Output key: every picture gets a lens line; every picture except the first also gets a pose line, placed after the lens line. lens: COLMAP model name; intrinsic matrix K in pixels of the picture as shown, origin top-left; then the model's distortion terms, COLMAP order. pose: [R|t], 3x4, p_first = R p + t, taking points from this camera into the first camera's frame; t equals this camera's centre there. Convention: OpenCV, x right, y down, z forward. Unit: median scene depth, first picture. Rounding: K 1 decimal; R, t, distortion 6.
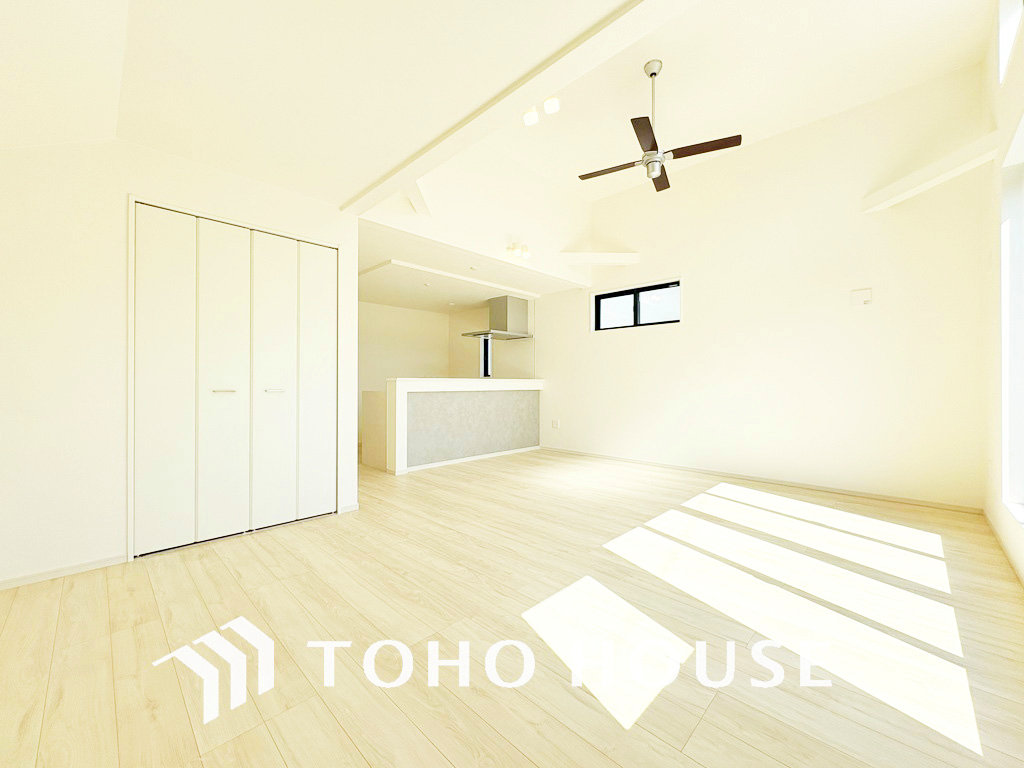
lens RADIAL K [[407.4, 0, 510.7], [0, 407.4, 381.8], [0, 0, 1]] dist [-0.000012, 0.000348]
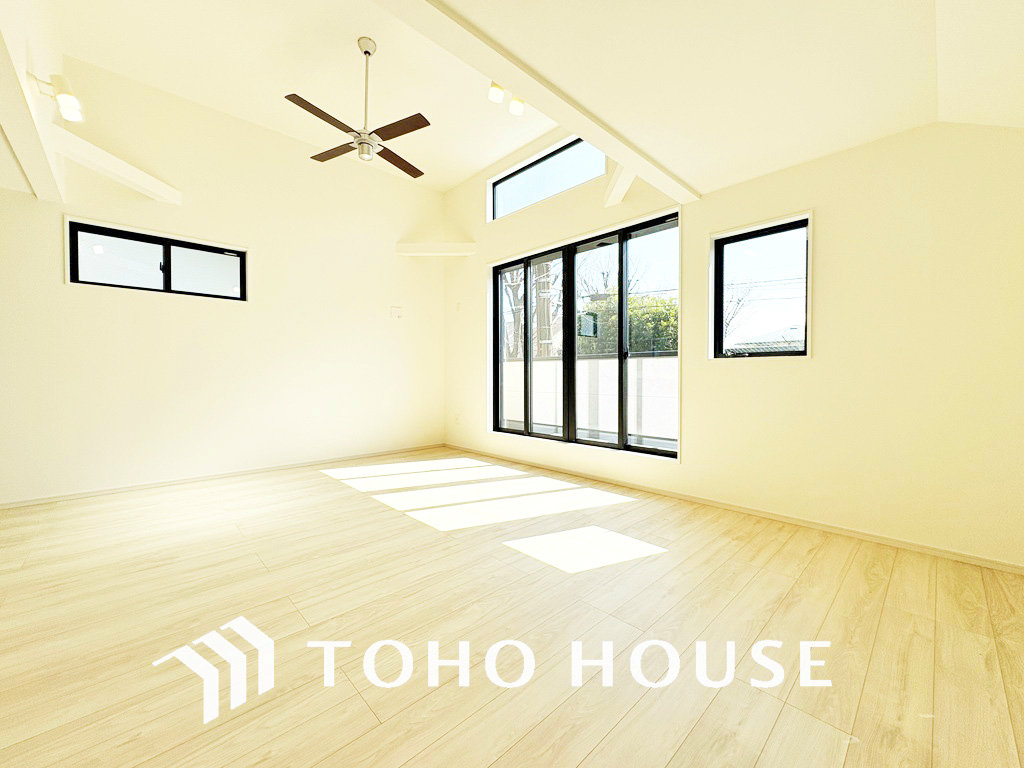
lens RADIAL K [[407.4, 0, 510.5], [0, 407.4, 381.4], [0, 0, 1]] dist [-0.000012, 0.000348]
pose [[0.041216, -0.015658, 0.999028, -0.655348], [-0.001502, 0.999875, 0.015733, 0.009375], [-0.999149, -0.002149, 0.041188, 0.660849]]
